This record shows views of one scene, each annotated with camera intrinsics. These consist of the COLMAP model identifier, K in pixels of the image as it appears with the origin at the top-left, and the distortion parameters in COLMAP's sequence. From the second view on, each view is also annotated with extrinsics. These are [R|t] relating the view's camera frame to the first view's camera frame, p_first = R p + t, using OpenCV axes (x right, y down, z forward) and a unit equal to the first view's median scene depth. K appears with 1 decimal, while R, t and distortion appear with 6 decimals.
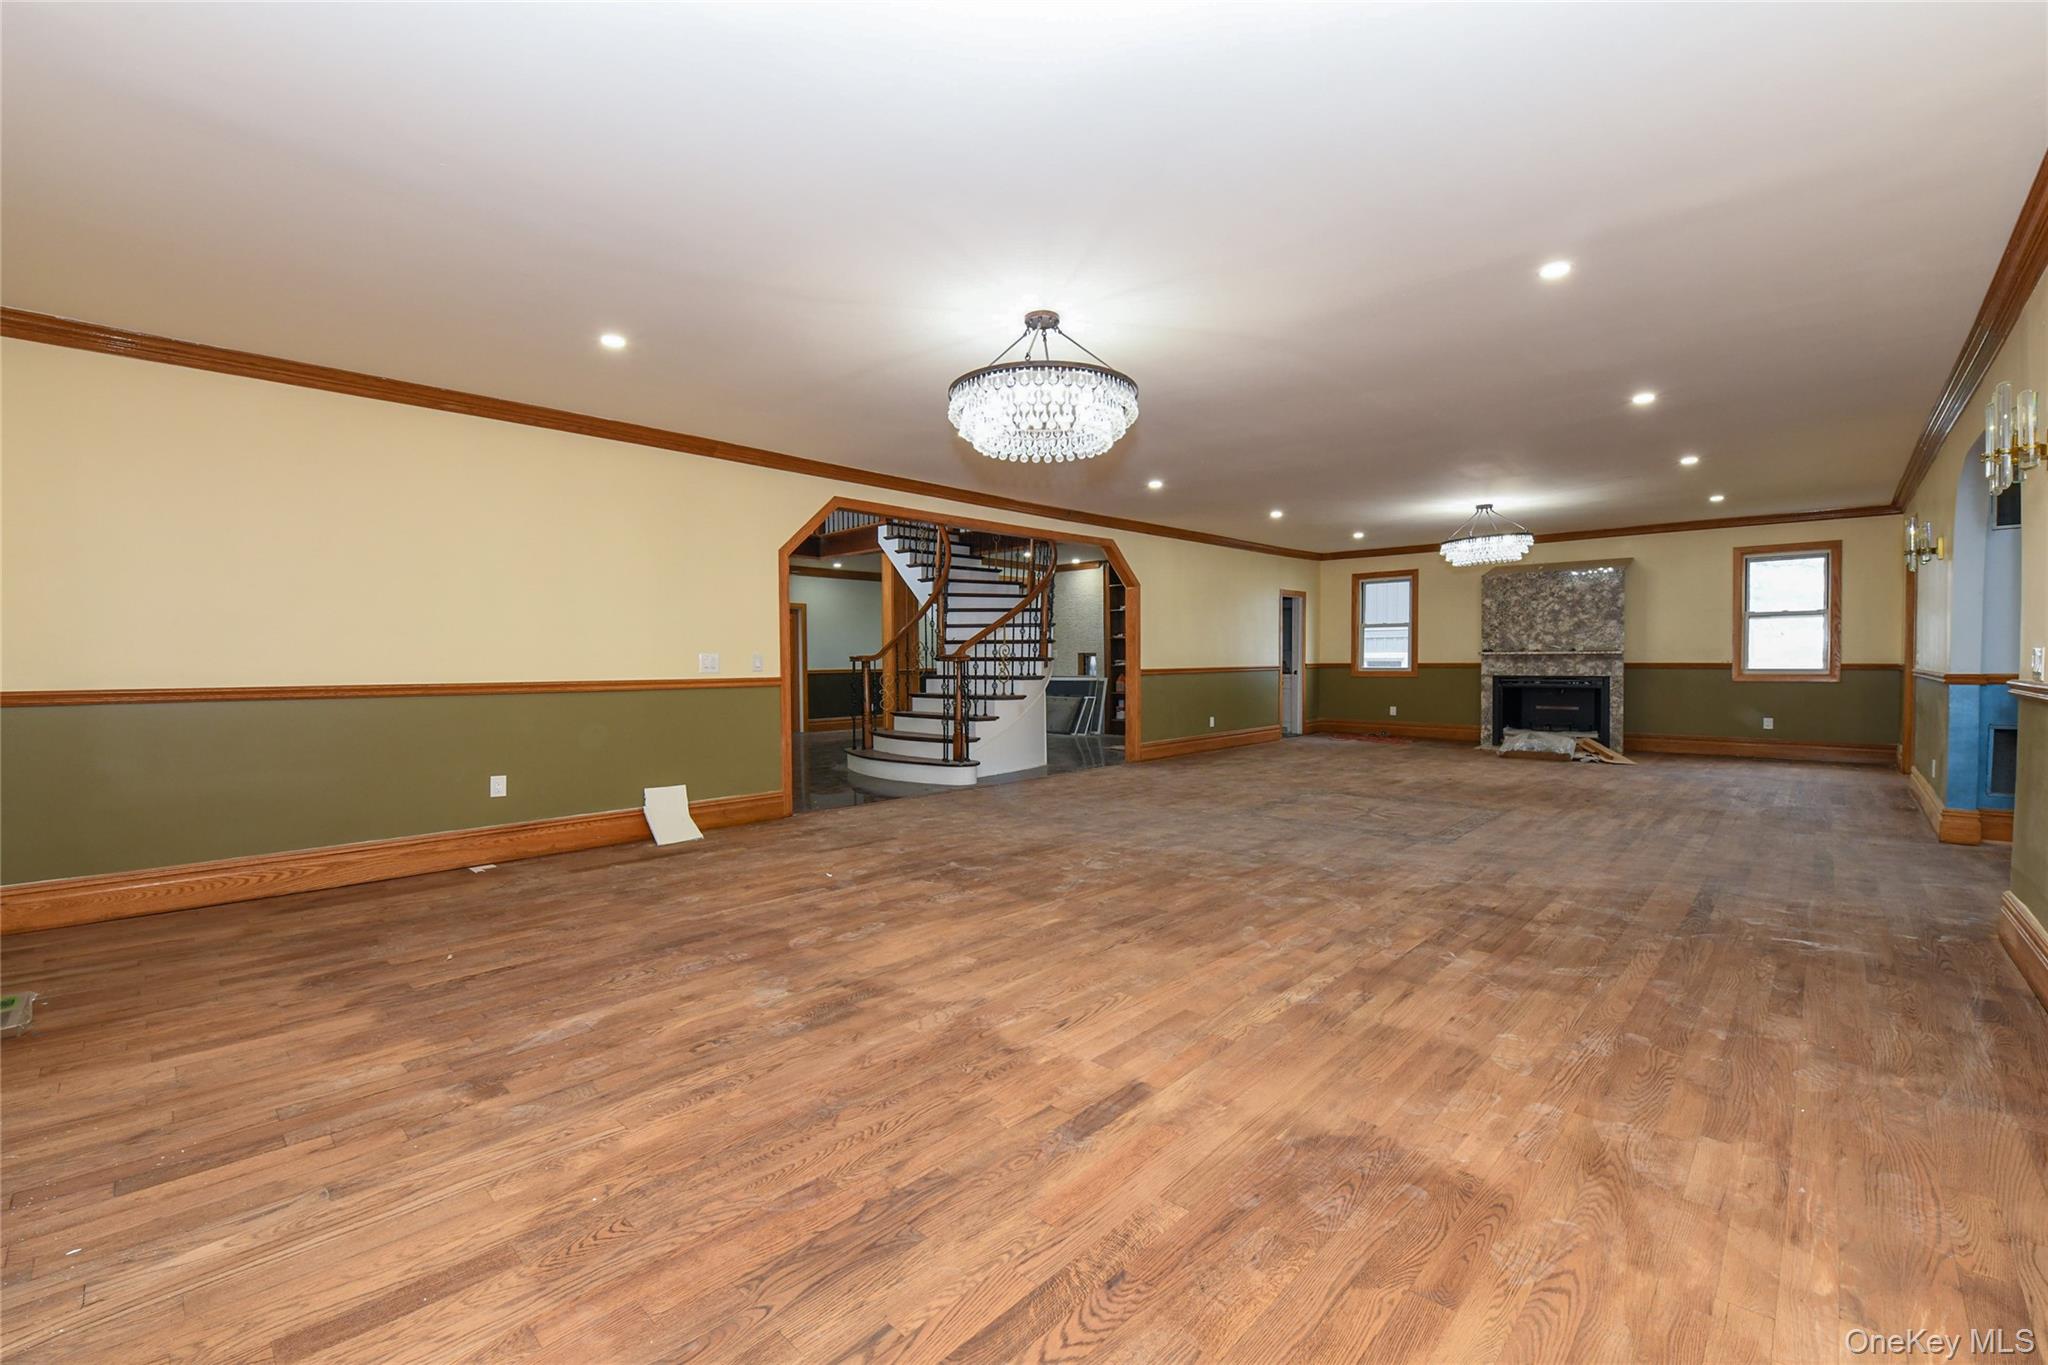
lens RADIAL K [[830.7, 0, 973.1], [0, 830.7, 676.3], [0, 0, 1]] dist [-0.021206, 0.000099]
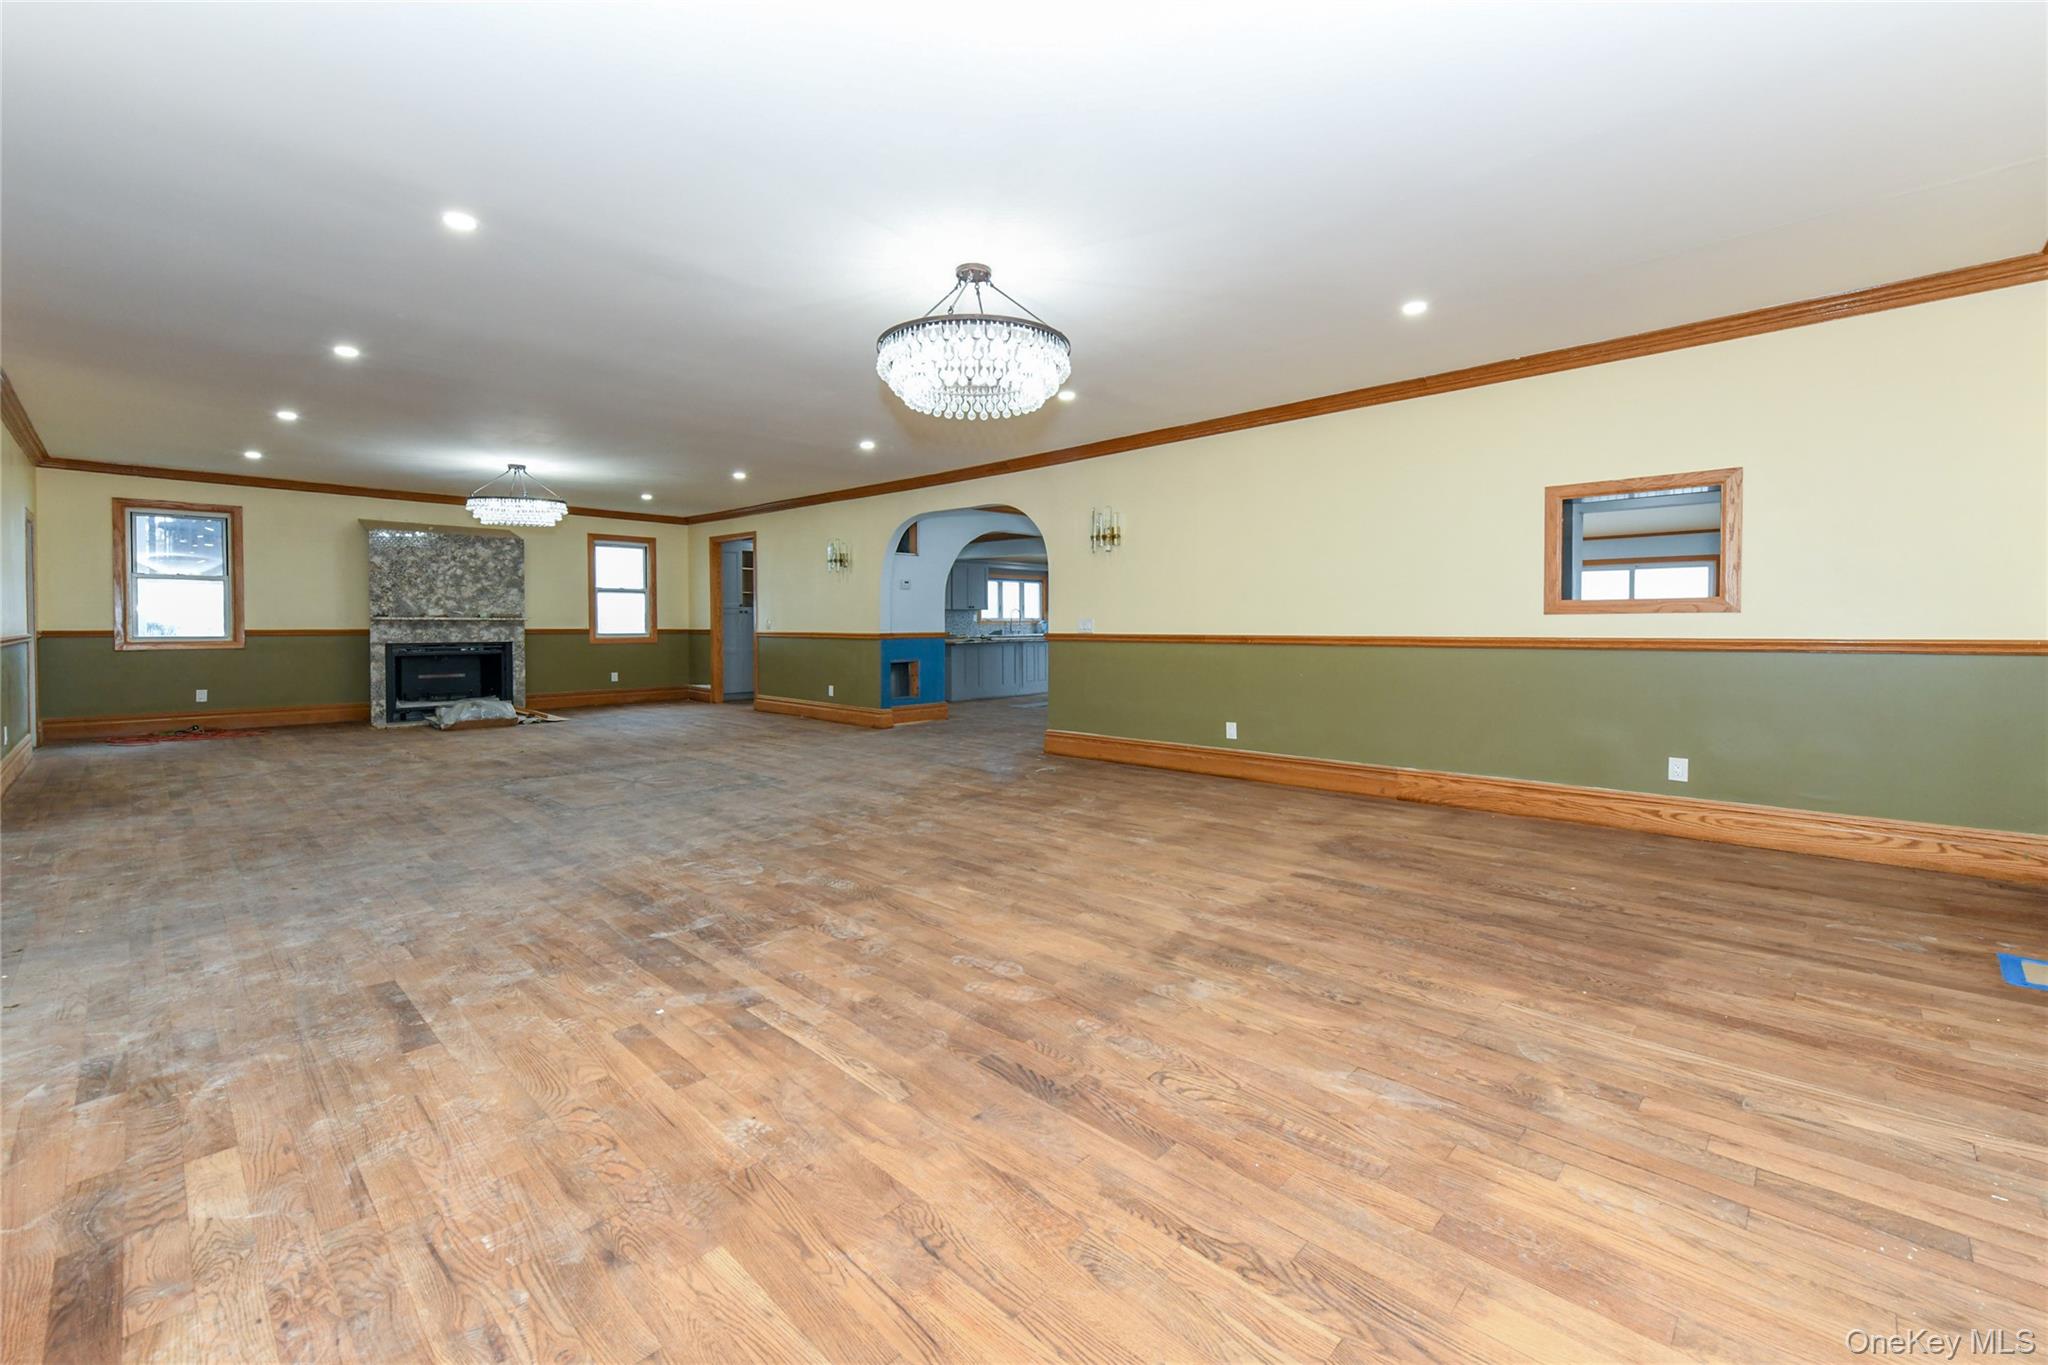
lens RADIAL K [[849.5, 0, 1048.6], [0, 849.5, 646.6], [0, 0, 1]] dist [0.009837, -0.000116]
pose [[-0.025101, -0.021383, 0.999456, -0.364646], [0.020401, 0.999552, 0.021898, -0.003998], [-0.999477, 0.020940, -0.024654, 0.372372]]
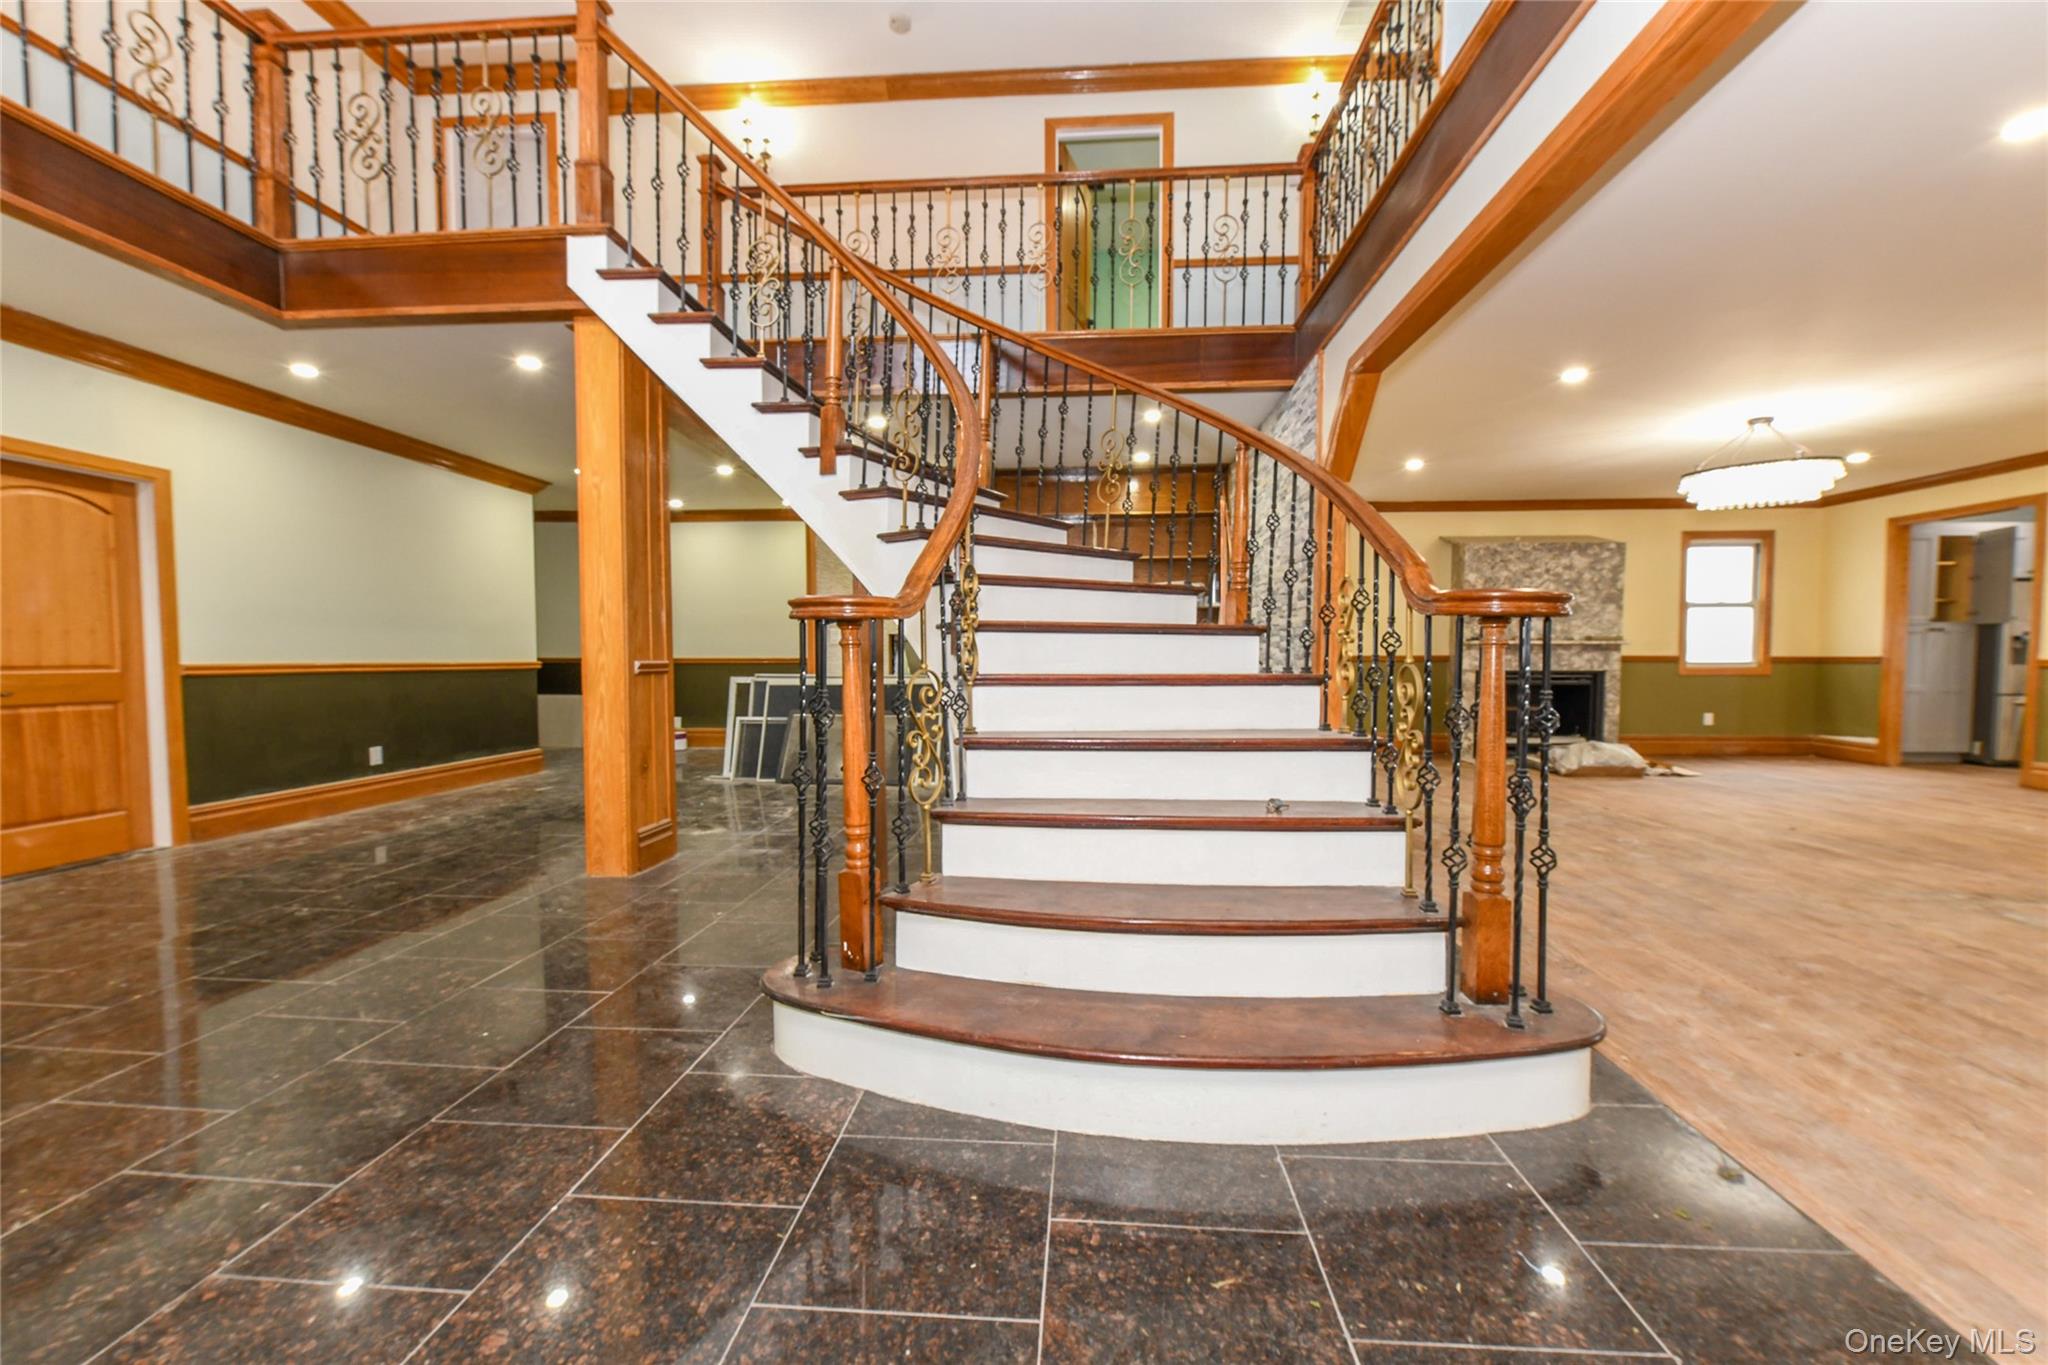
lens RADIAL K [[822.4, 0, 1024.0], [0, 822.4, 682.5], [0, 0, 1]] dist [0.008888, 0.000141]
pose [[0.750456, -0.011606, 0.660819, -0.266851], [0.006531, 0.999927, 0.010145, -0.000285], [-0.660888, -0.003298, 0.750477, 0.827394]]
